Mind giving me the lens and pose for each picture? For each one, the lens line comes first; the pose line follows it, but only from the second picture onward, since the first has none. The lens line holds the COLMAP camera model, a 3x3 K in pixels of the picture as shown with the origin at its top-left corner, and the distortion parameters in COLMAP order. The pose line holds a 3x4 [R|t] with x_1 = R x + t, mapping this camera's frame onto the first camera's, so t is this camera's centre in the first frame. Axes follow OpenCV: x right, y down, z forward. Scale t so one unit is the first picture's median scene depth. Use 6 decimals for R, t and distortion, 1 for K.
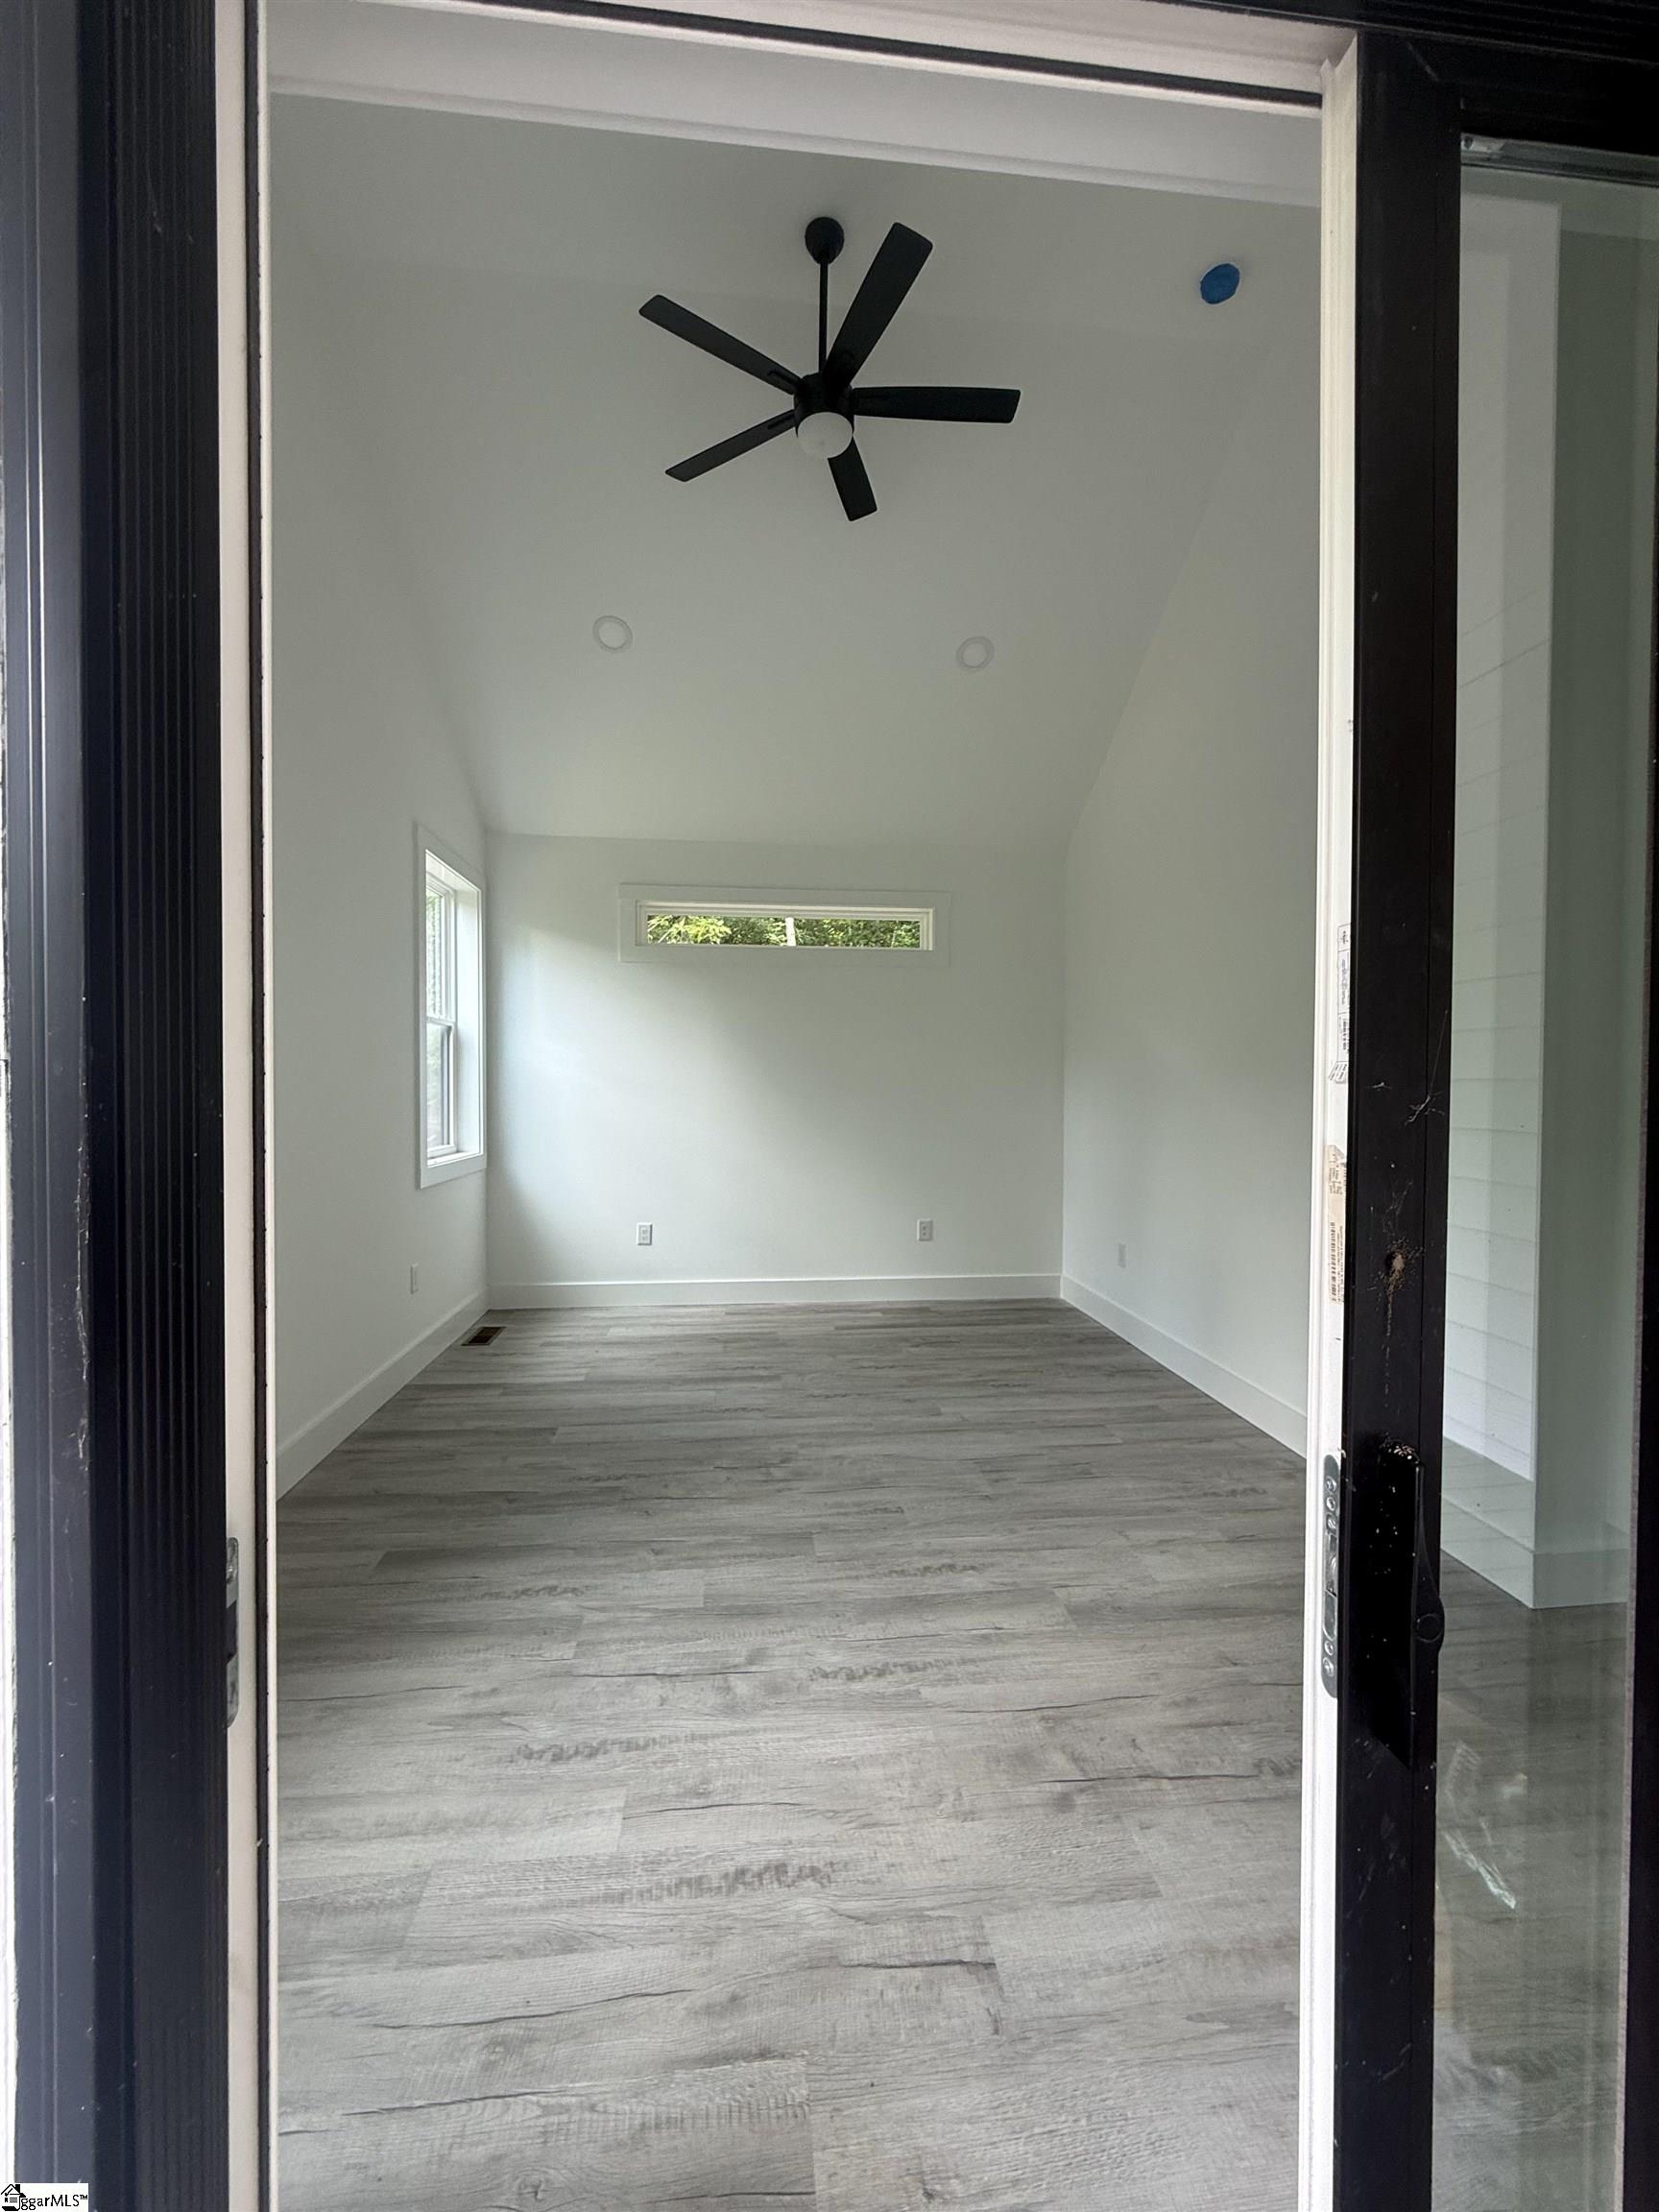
lens RADIAL K [[887.3, 0, 829.5], [0, 887.3, 1106.0], [0, 0, 1]] dist [0.000993, -0.000204]
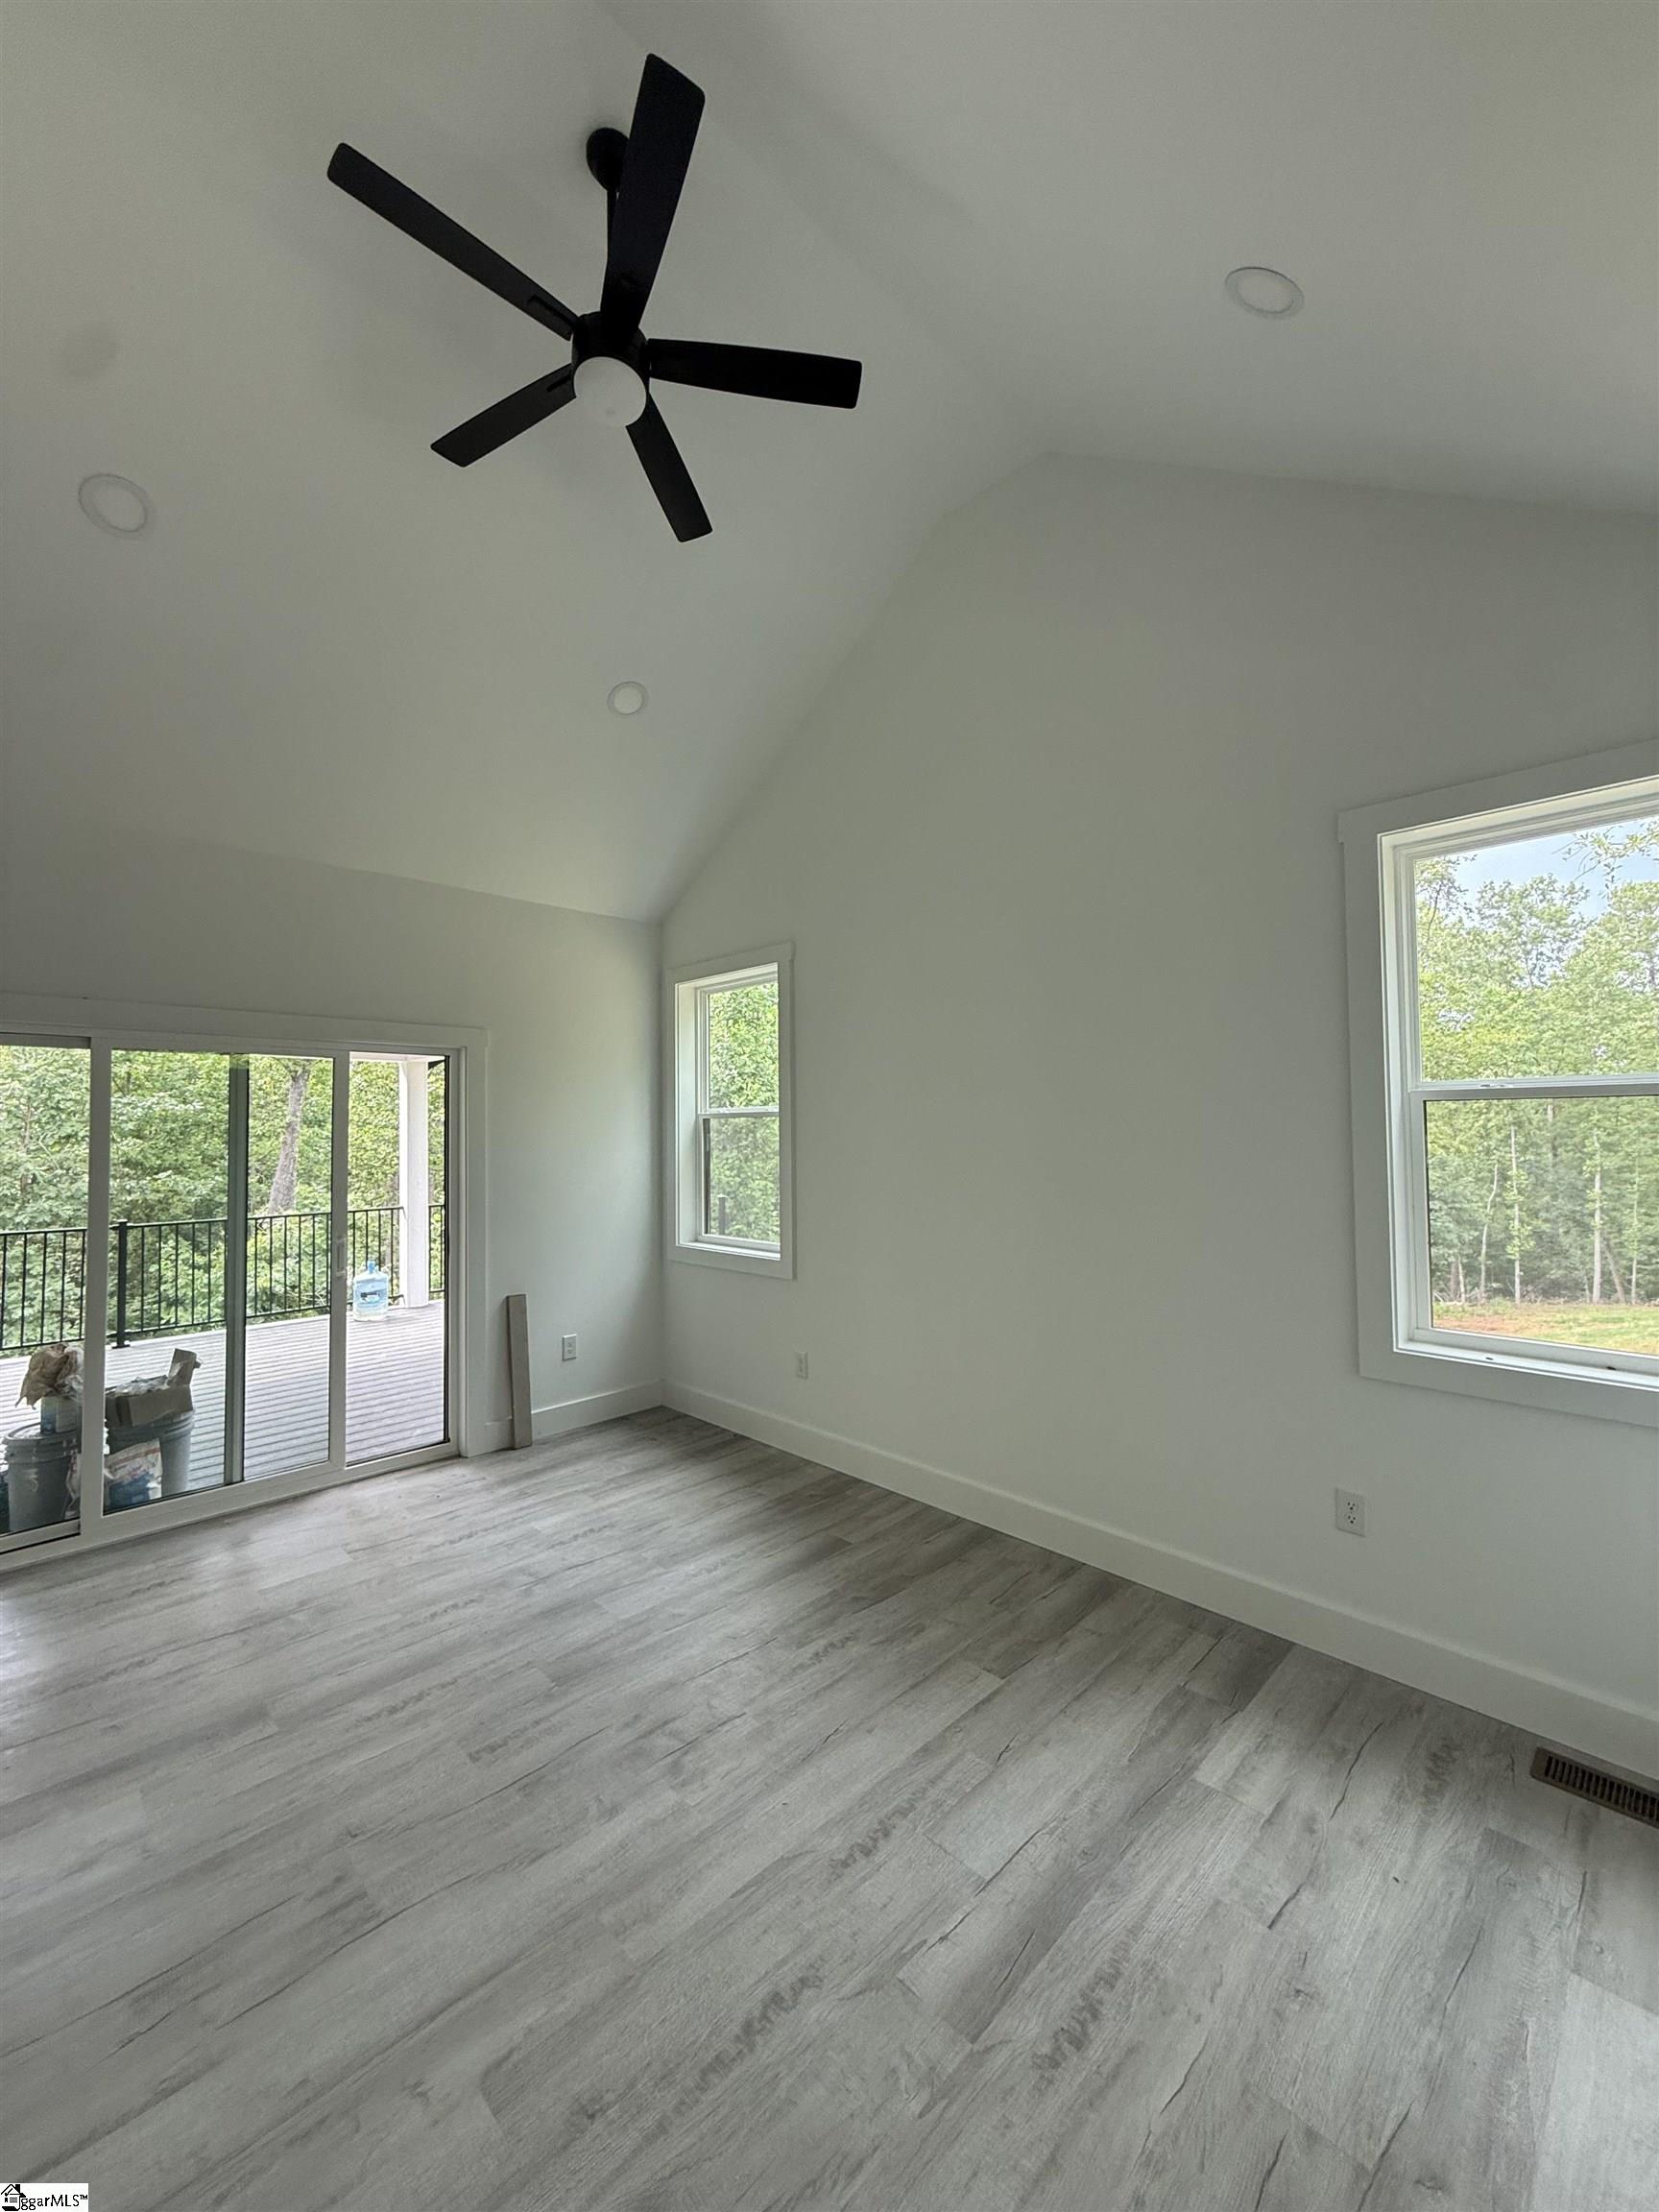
lens RADIAL K [[887.3, 0, 829.5], [0, 887.3, 1106.0], [0, 0, 1]] dist [0.000993, -0.000204]
pose [[-0.781646, -0.016174, -0.623513, 0.311358], [-0.009822, 0.999859, -0.013623, -0.117749], [0.623645, -0.004524, -0.781695, 1.681966]]
